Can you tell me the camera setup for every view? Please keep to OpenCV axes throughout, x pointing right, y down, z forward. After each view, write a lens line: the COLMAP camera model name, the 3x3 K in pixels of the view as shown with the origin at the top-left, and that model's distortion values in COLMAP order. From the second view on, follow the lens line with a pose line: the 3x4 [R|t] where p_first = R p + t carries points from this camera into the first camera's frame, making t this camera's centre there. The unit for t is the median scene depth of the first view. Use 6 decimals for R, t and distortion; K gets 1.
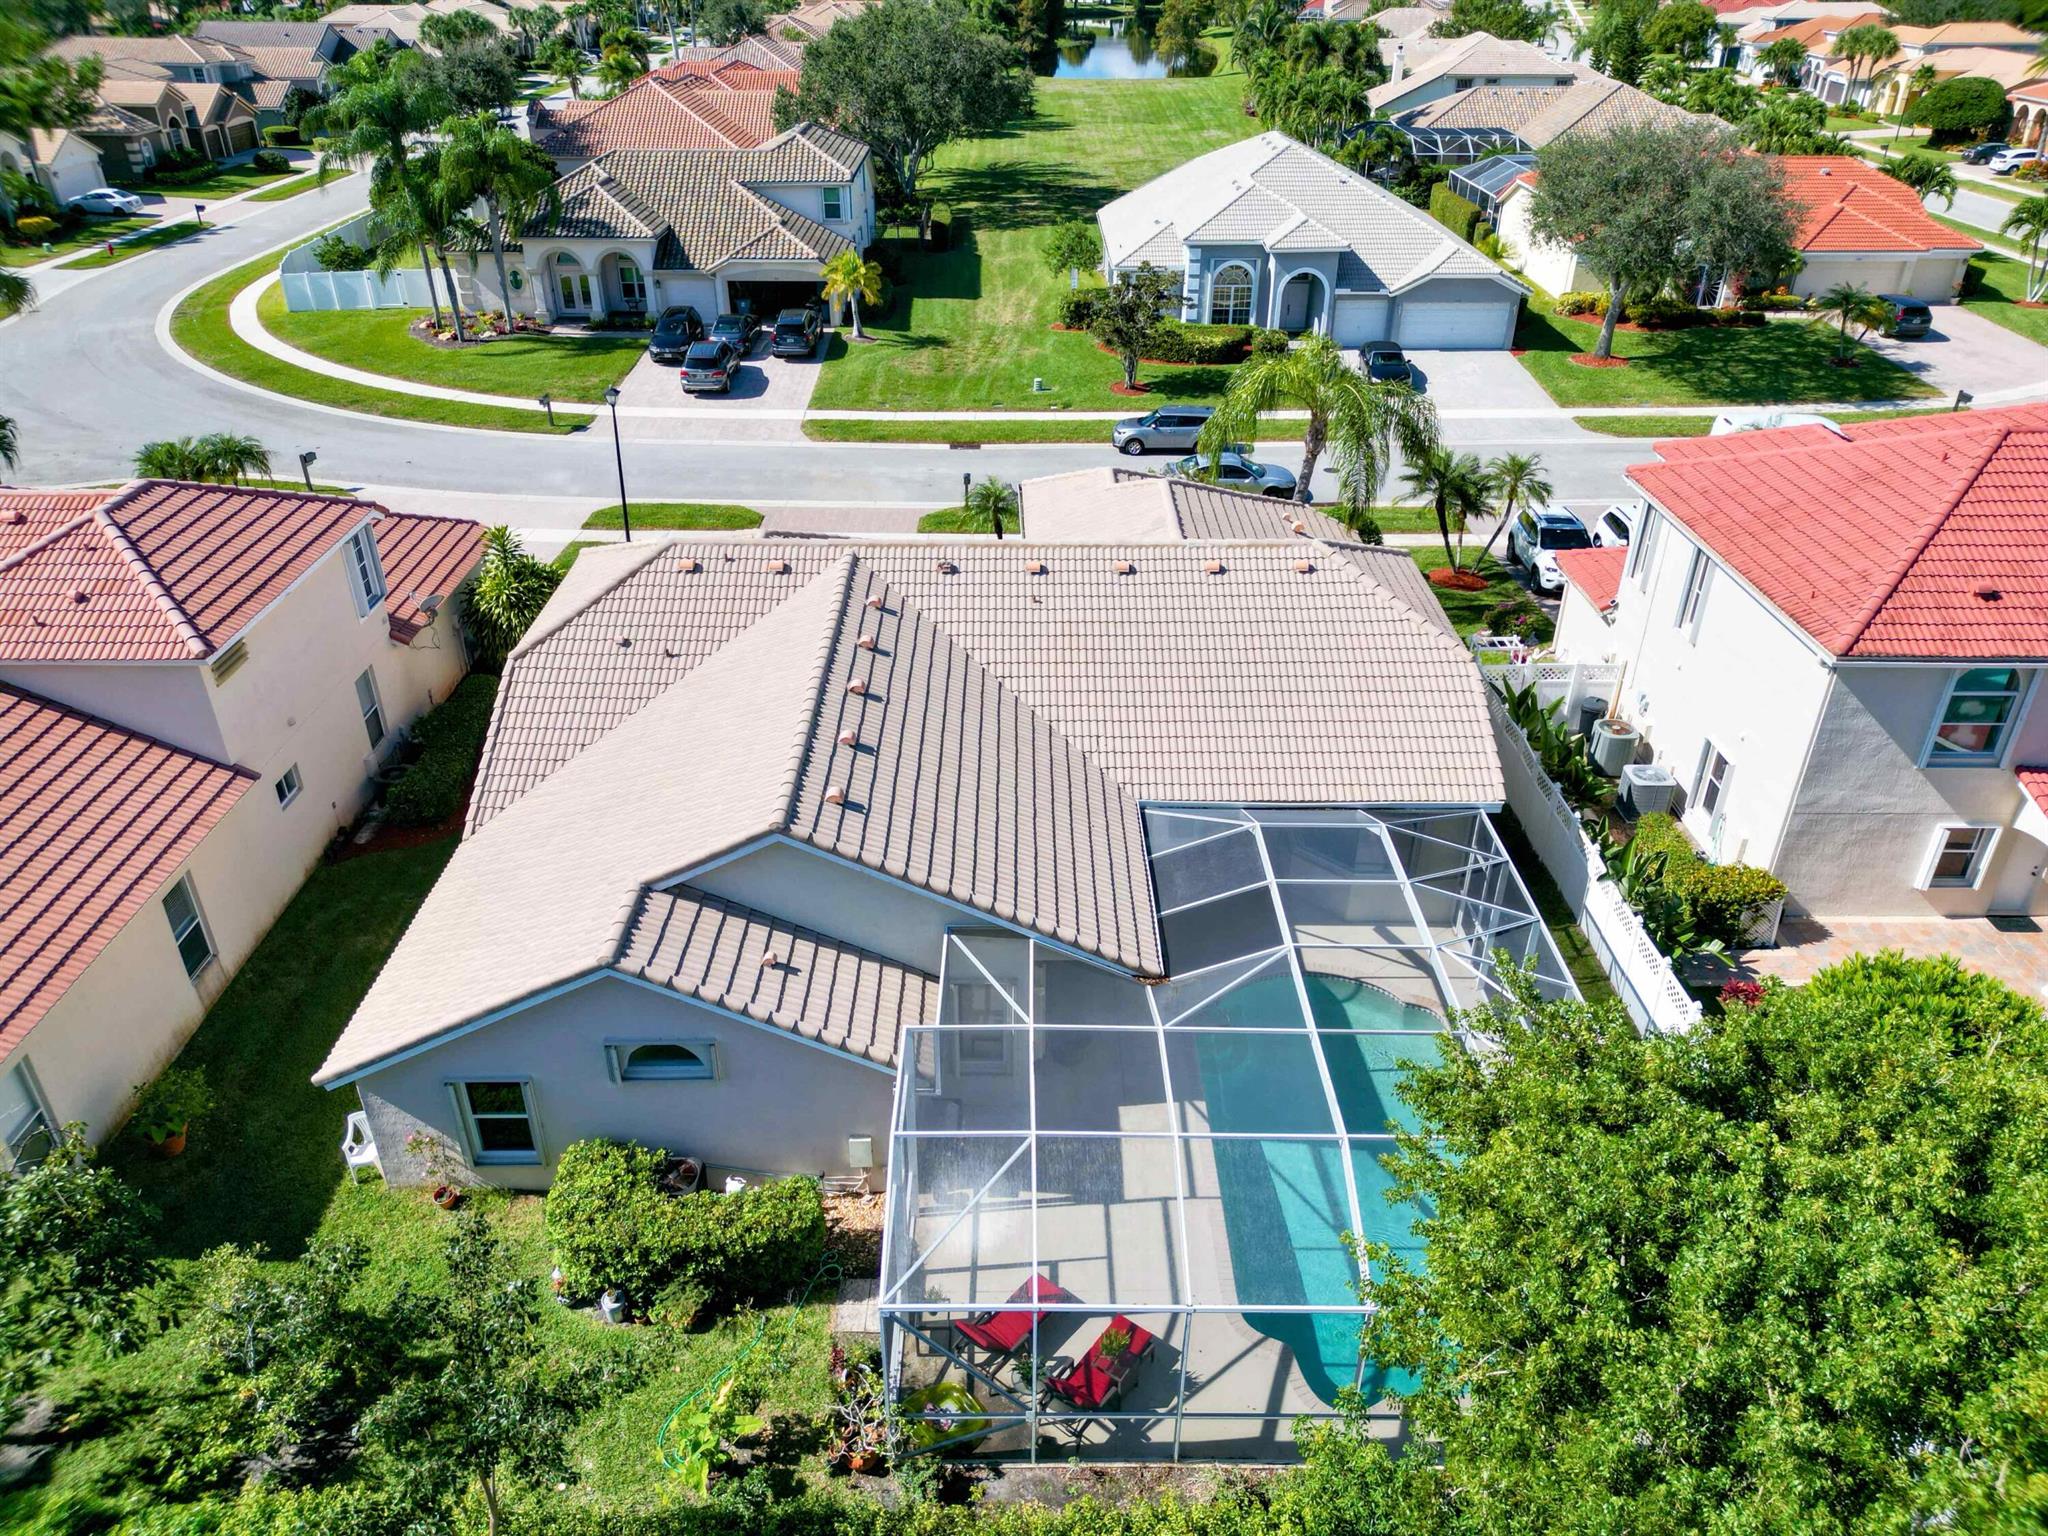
lens RADIAL K [[1438.4, 0, 1024.0], [0, 1438.4, 768.0], [0, 0, 1]] dist [-0.004405, -0.006522]
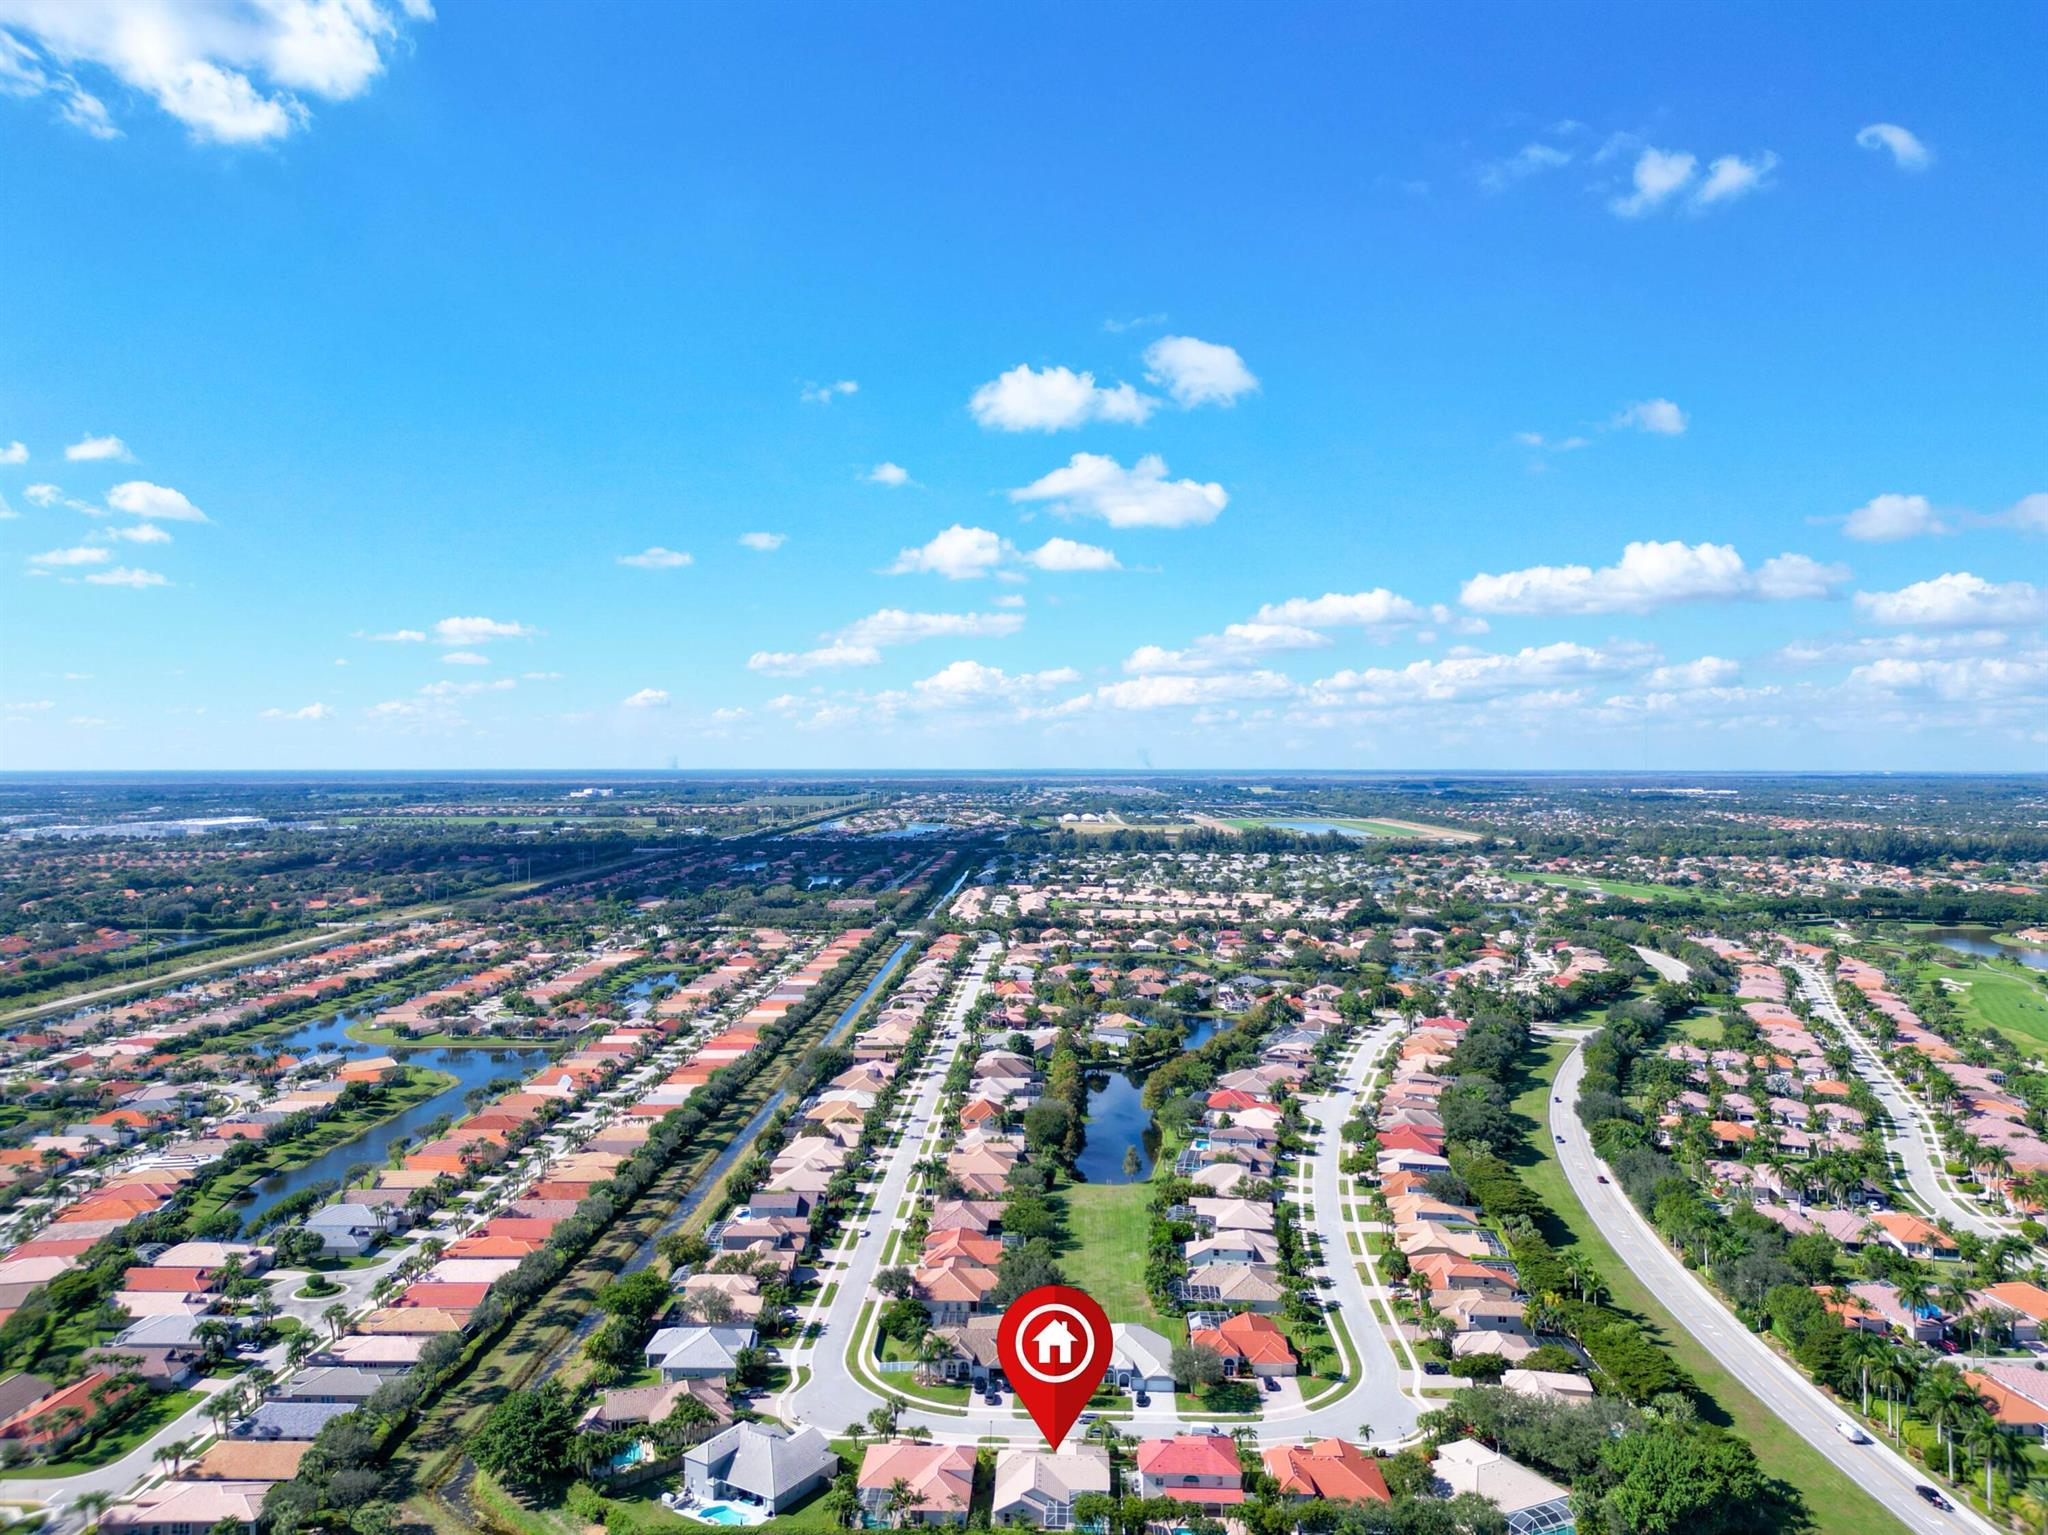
lens RADIAL K [[1438.4, 0, 1024.0], [0, 1438.4, 767.5], [0, 0, 1]] dist [-0.004405, -0.006522]
pose [[0.999458, -0.002920, -0.032803, 0.037203], [-0.014154, 0.861281, -0.507933, 0.292286], [0.029736, 0.508121, 0.860772, -3.692791]]
